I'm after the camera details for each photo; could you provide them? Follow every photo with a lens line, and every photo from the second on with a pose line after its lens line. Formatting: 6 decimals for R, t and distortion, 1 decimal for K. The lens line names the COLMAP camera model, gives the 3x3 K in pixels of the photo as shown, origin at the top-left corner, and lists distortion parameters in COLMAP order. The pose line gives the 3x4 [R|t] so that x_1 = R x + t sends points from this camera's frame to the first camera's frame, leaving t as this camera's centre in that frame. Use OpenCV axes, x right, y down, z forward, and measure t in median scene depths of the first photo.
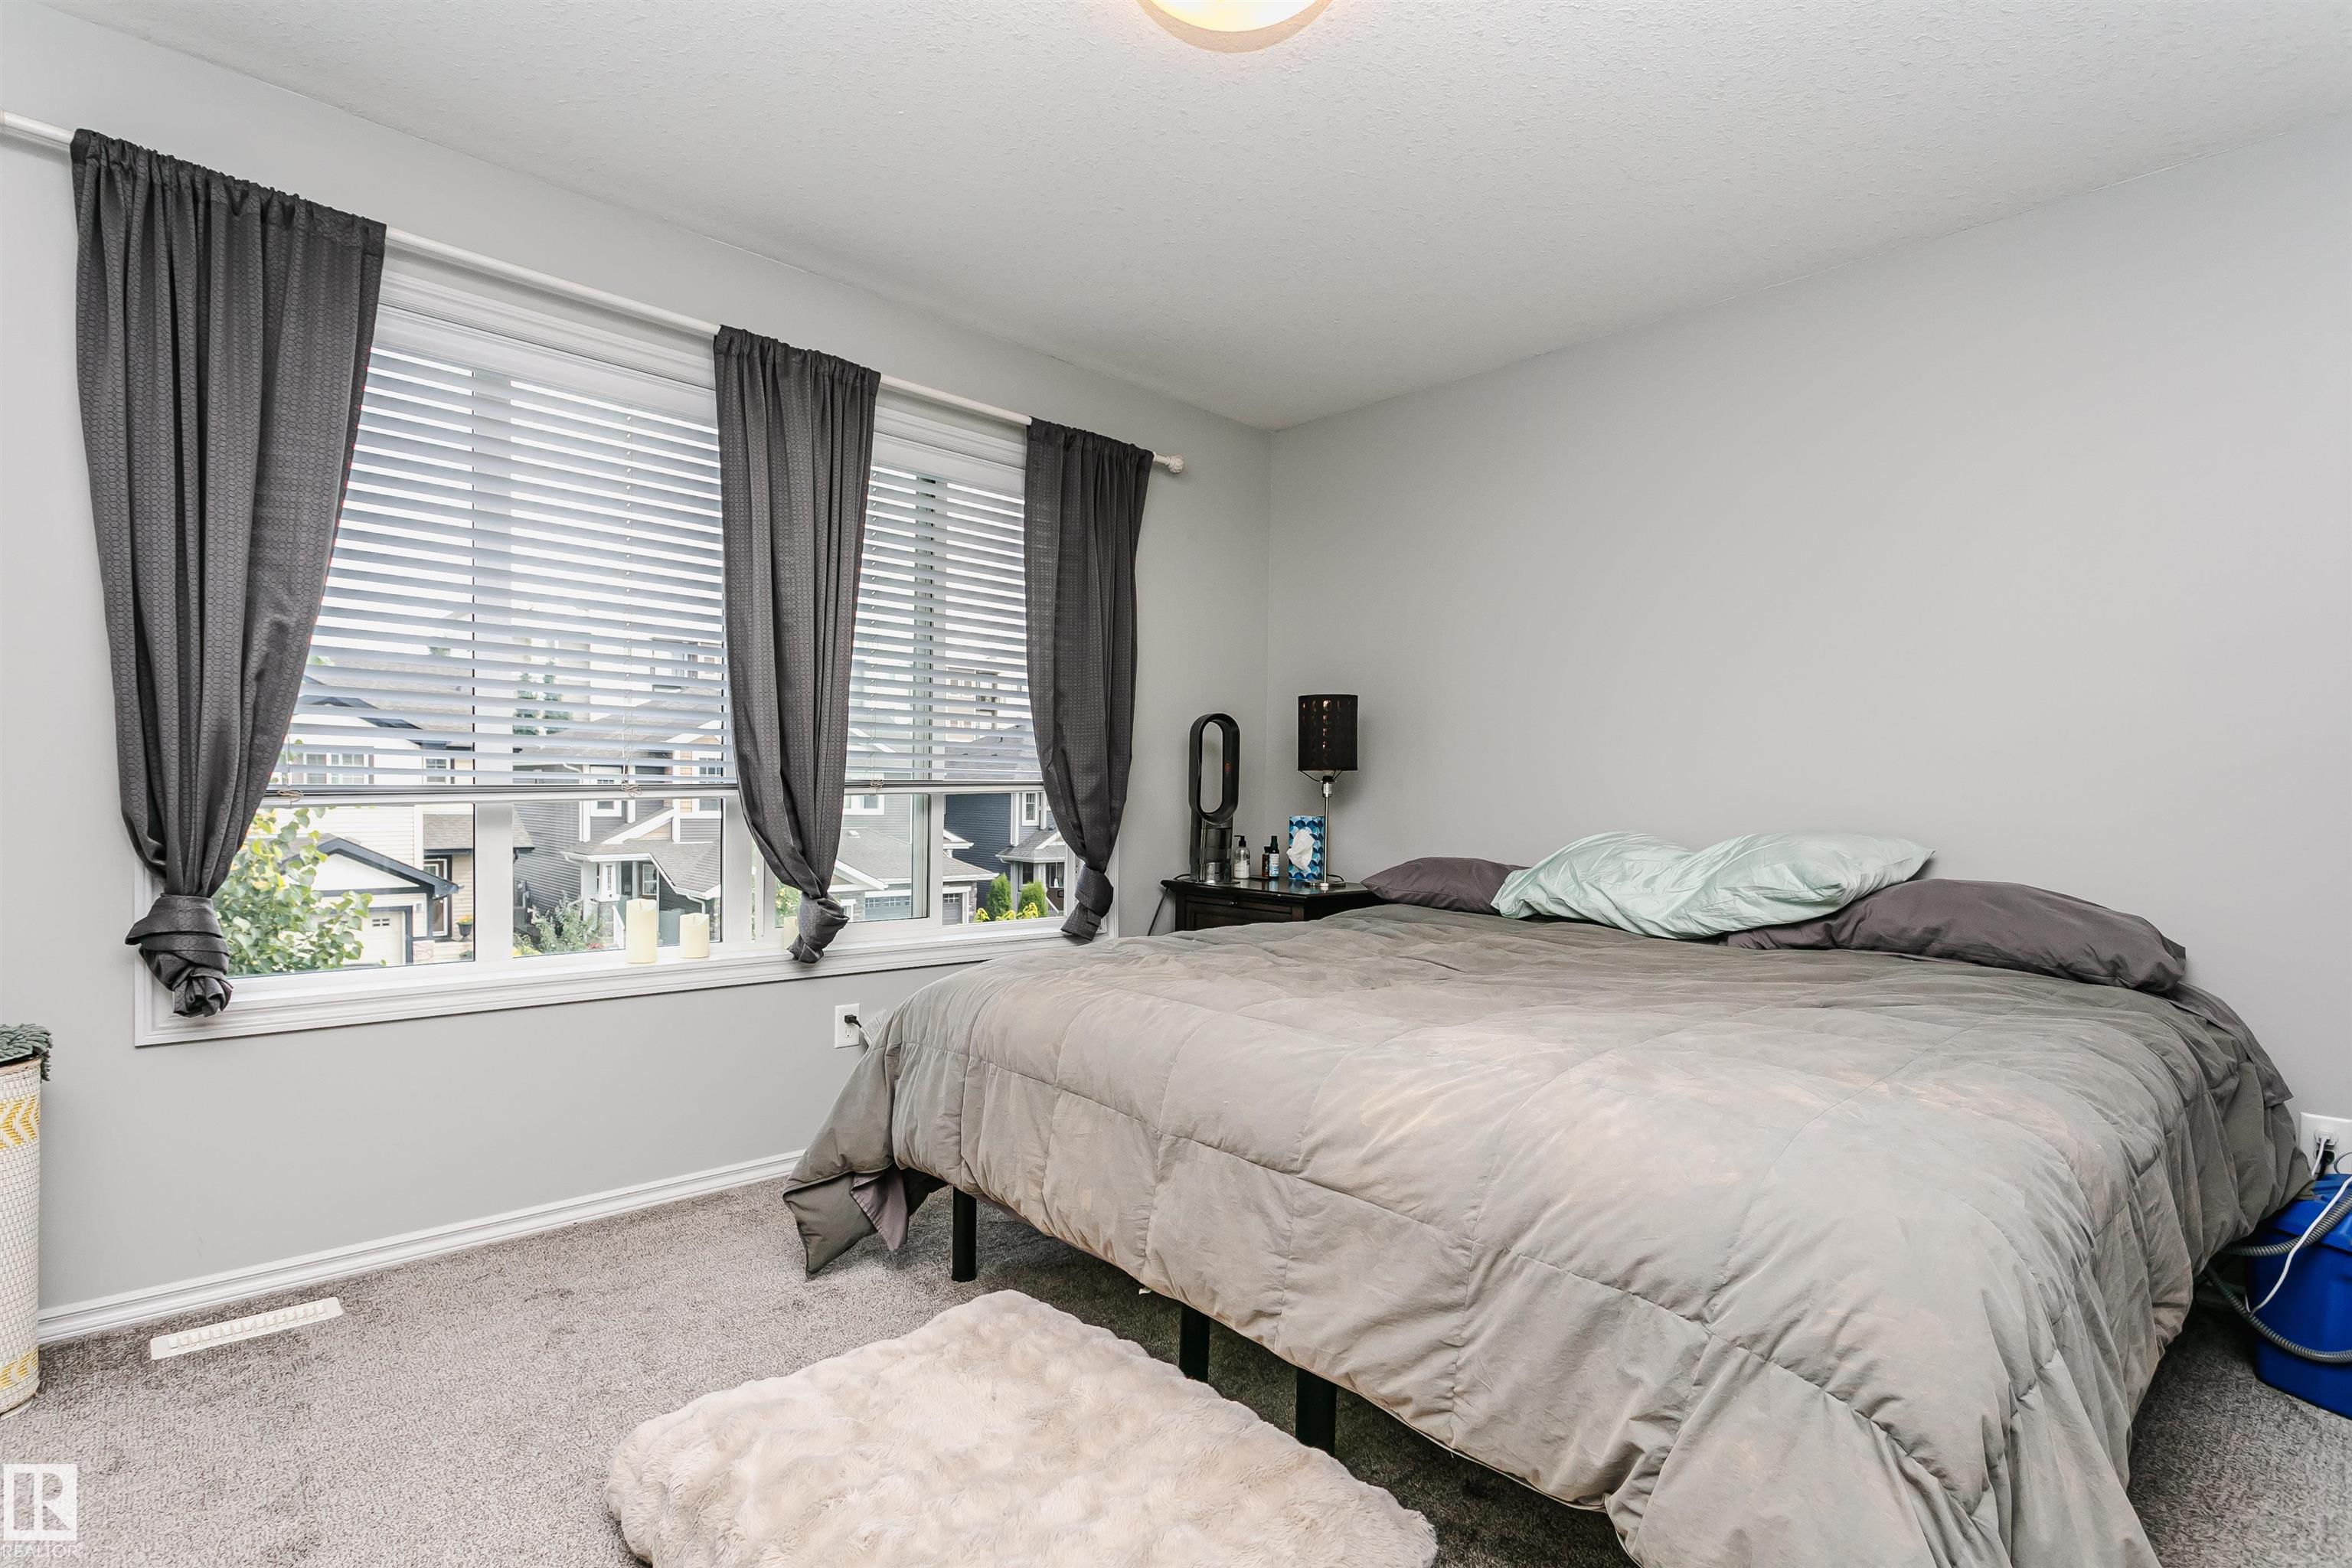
lens RADIAL K [[1147.0, 0, 1168.1], [0, 1147.0, 845.6], [0, 0, 1]] dist [-0.003296, -0.000466]
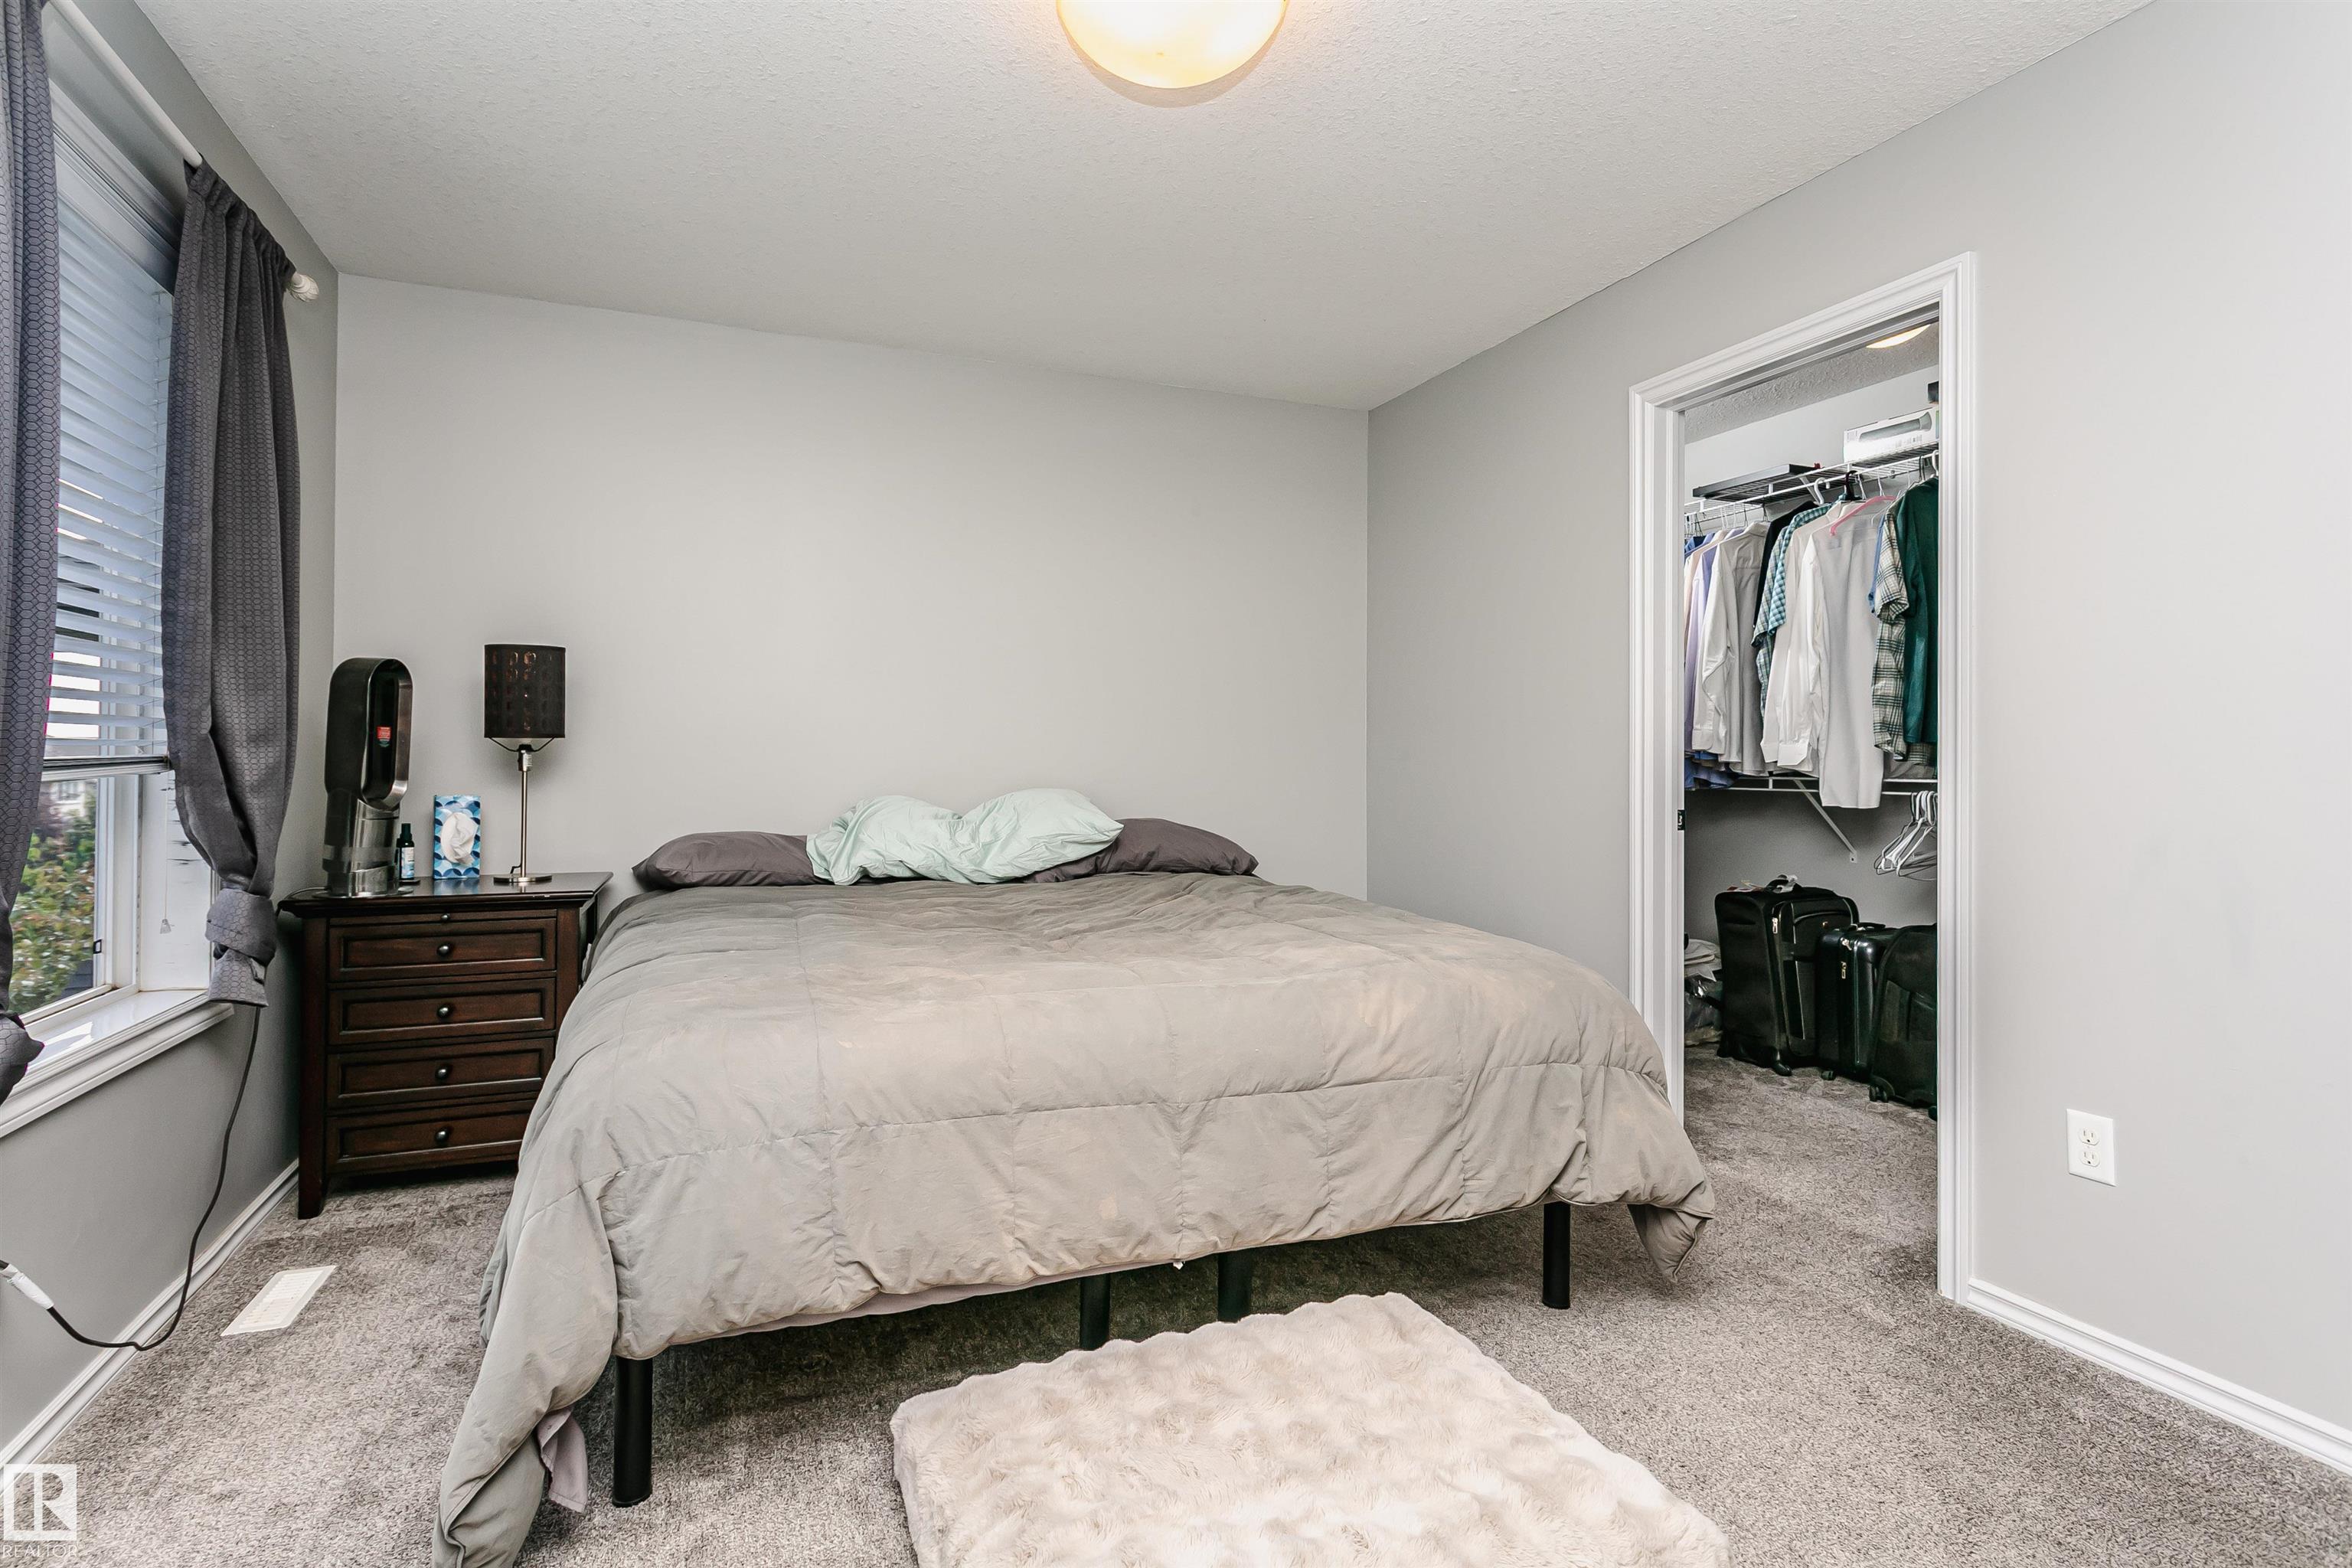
lens RADIAL K [[1131.8, 0, 1156.4], [0, 1131.8, 756.2], [0, 0, 1]] dist [-0.001000, -0.000089]
pose [[0.365663, -0.013024, 0.930656, -0.696172], [0.043845, 0.999033, -0.003247, -0.047146], [-0.929714, 0.041992, 0.365881, 0.450025]]
